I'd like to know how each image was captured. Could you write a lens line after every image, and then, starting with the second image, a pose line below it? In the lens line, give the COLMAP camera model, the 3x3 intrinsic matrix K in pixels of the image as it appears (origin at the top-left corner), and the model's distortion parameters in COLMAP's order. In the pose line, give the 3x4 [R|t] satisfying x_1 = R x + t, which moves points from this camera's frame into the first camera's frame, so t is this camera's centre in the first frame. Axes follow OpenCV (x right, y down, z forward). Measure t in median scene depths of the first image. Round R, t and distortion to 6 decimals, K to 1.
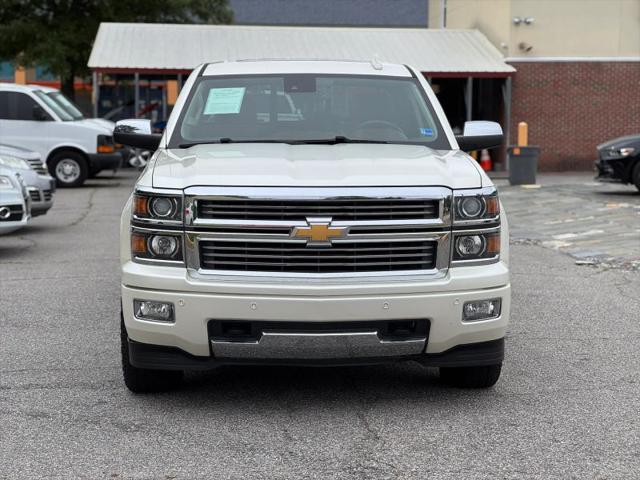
lens RADIAL K [[1376.3, 0, 317.5], [0, 1376.3, 239.5], [0, 0, 1]] dist [0.015361, 2.143033]
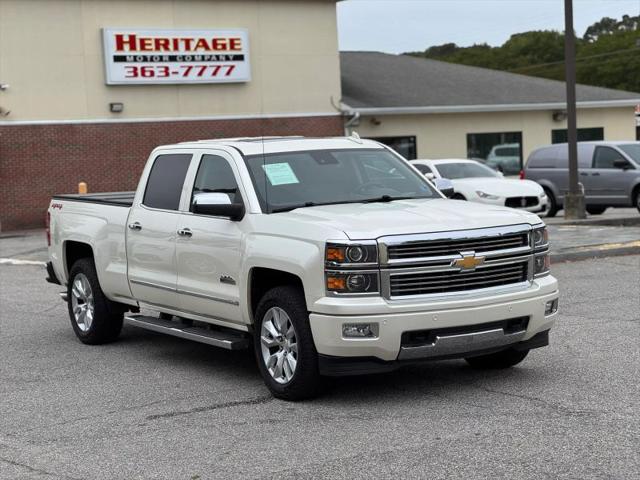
lens RADIAL K [[1376.3, 0, 317.5], [0, 1376.3, 239.5], [0, 0, 1]] dist [0.015361, 2.143033]
pose [[0.877861, -0.075961, 0.472854, -0.788241], [0.094634, 0.995387, -0.015786, -0.019895], [-0.469473, 0.058606, 0.881000, -0.173055]]
